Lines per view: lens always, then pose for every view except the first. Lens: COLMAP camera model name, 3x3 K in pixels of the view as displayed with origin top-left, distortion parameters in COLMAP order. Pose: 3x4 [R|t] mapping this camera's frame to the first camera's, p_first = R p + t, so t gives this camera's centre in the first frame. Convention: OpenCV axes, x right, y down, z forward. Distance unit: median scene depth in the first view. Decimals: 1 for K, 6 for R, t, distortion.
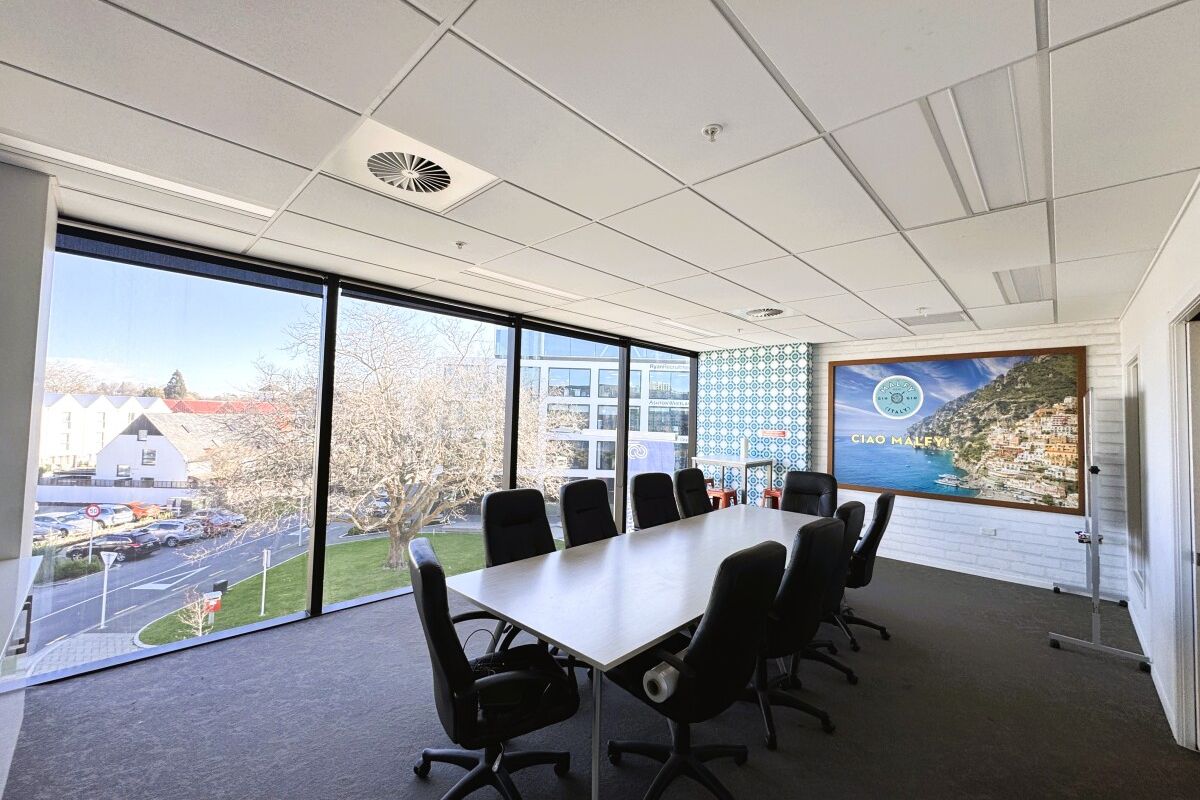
lens RADIAL K [[473.3, 0, 599.3], [0, 473.3, 400.3], [0, 0, 1]] dist [0.001321, -0.000020]
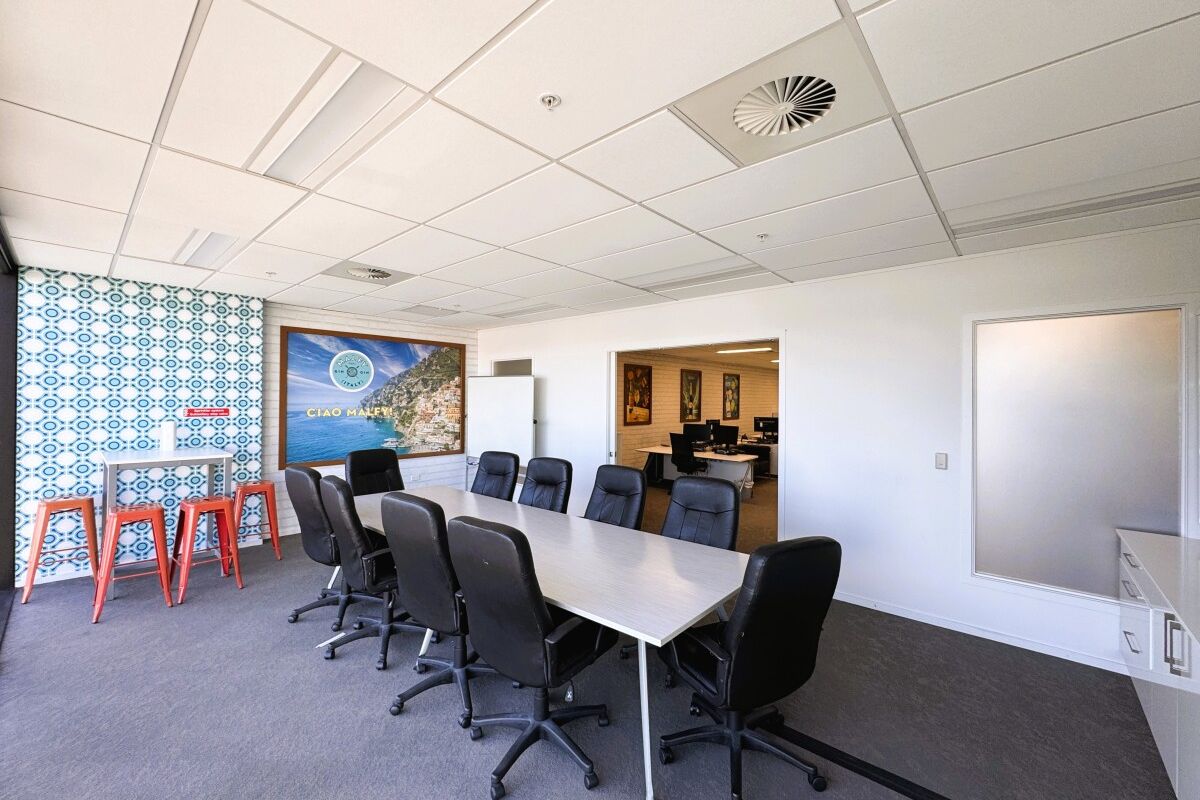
lens RADIAL K [[473.3, 0, 599.0], [0, 473.3, 399.0], [0, 0, 1]] dist [0.001321, -0.000020]
pose [[-0.021652, -0.025564, 0.999439, -0.473452], [-0.044873, 0.998690, 0.024572, 0.005679], [-0.998758, -0.044316, -0.022770, 0.521783]]
